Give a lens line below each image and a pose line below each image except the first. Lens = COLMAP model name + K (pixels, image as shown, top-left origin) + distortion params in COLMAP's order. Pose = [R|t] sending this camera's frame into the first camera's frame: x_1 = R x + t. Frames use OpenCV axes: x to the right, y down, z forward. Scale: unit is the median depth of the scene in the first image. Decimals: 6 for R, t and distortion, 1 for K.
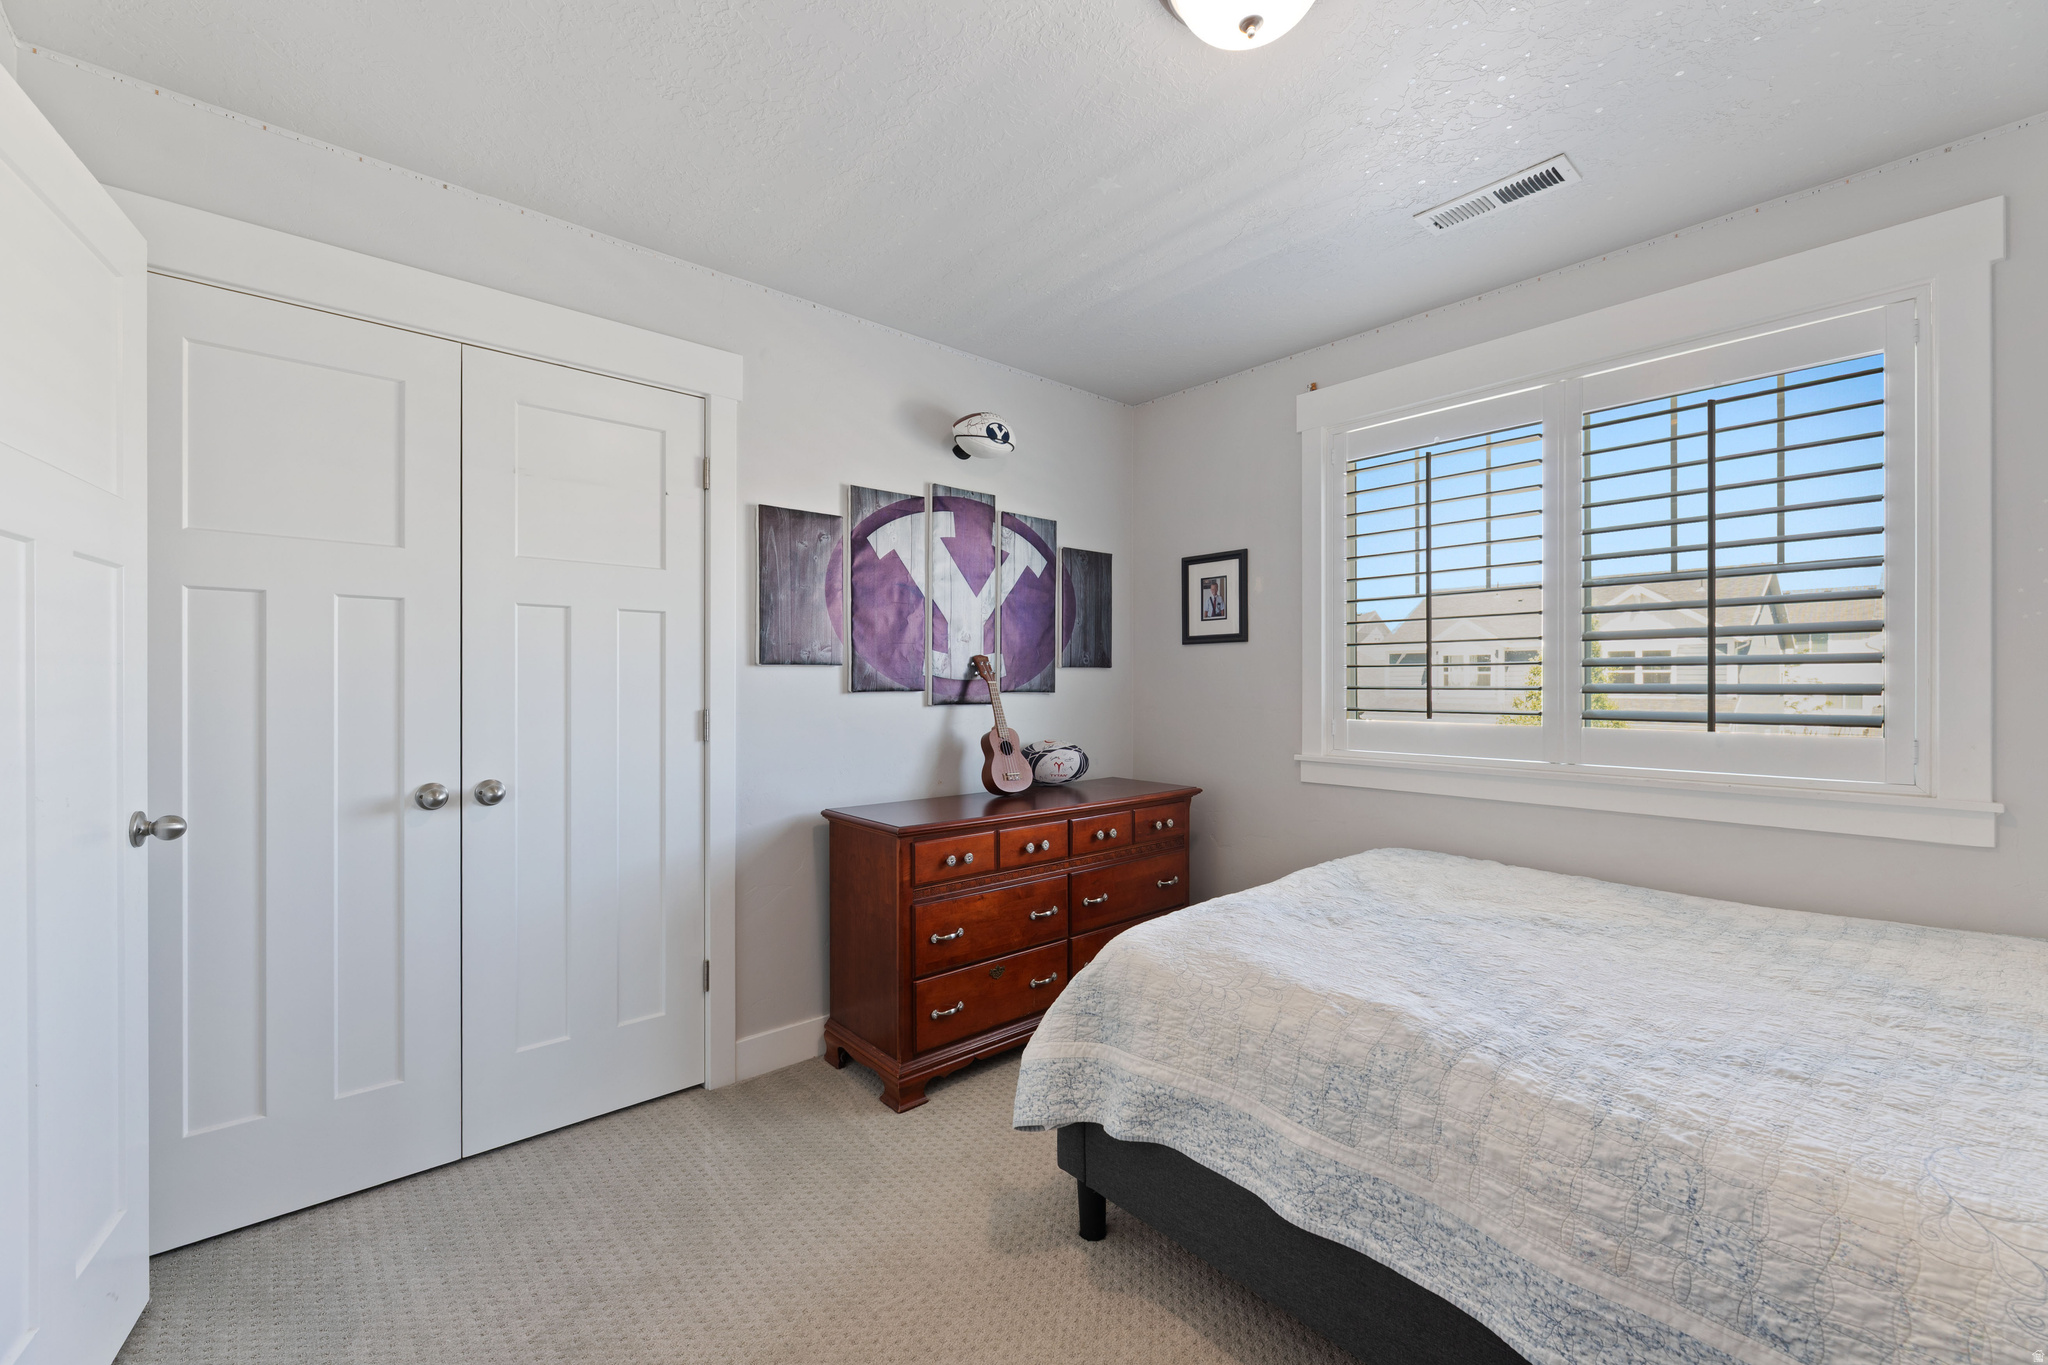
lens RADIAL K [[831.2, 0, 1005.3], [0, 831.2, 682.9], [0, 0, 1]] dist [-0.008038, 0.000156]
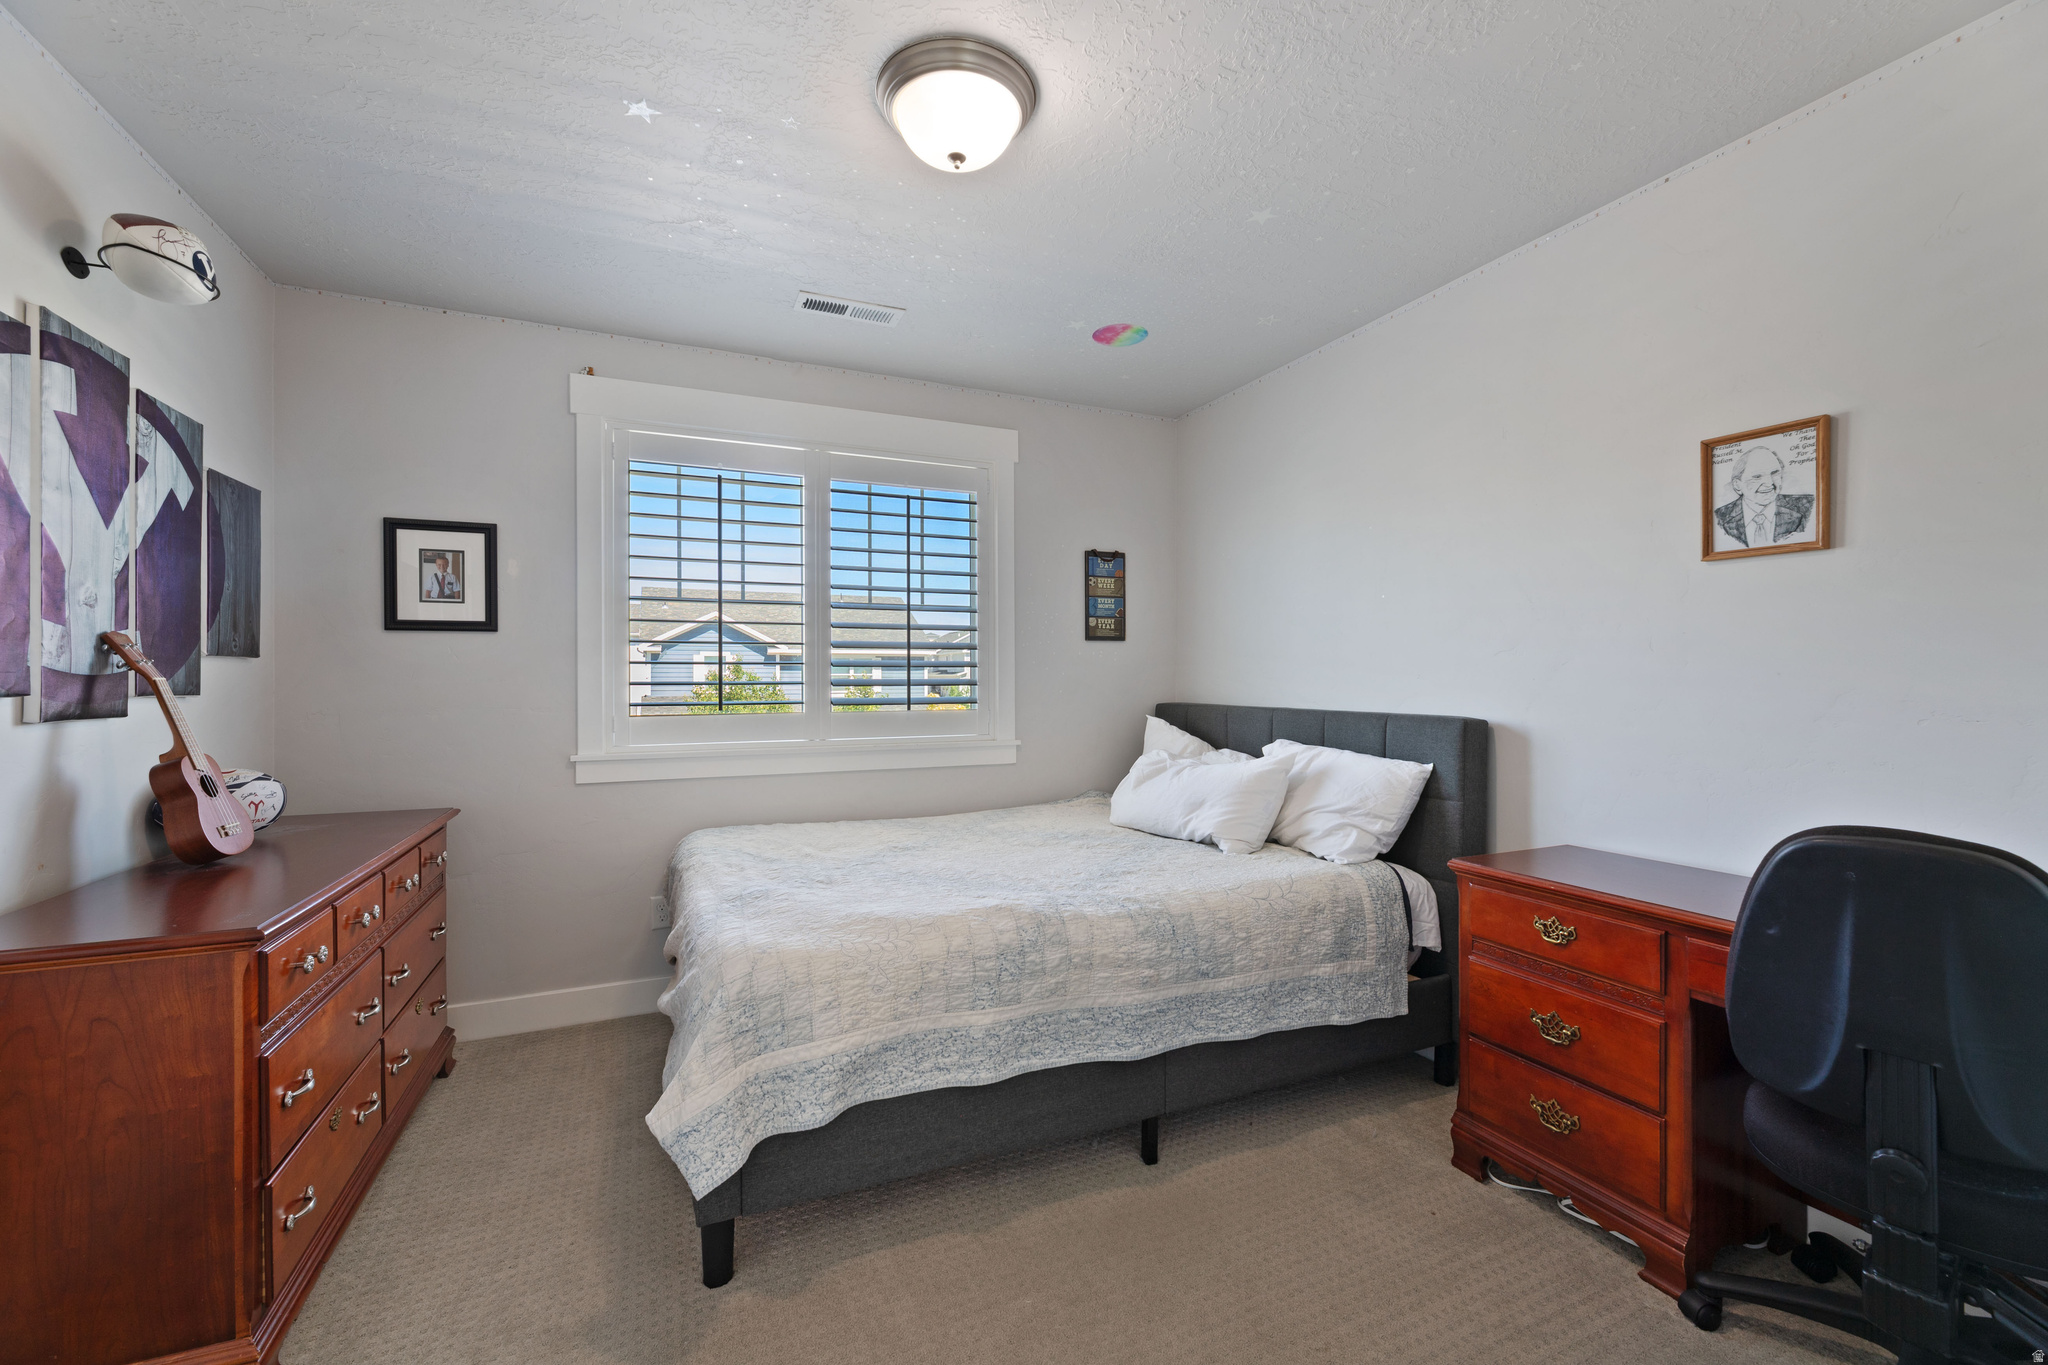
lens RADIAL K [[831.2, 0, 1017.6], [0, 831.2, 678.3], [0, 0, 1]] dist [-0.008038, 0.000156]
pose [[0.296476, -0.000522, 0.955040, -0.397972], [0.001813, 0.999998, -0.000016, -0.000082], [-0.955039, 0.001736, 0.296477, 0.242275]]
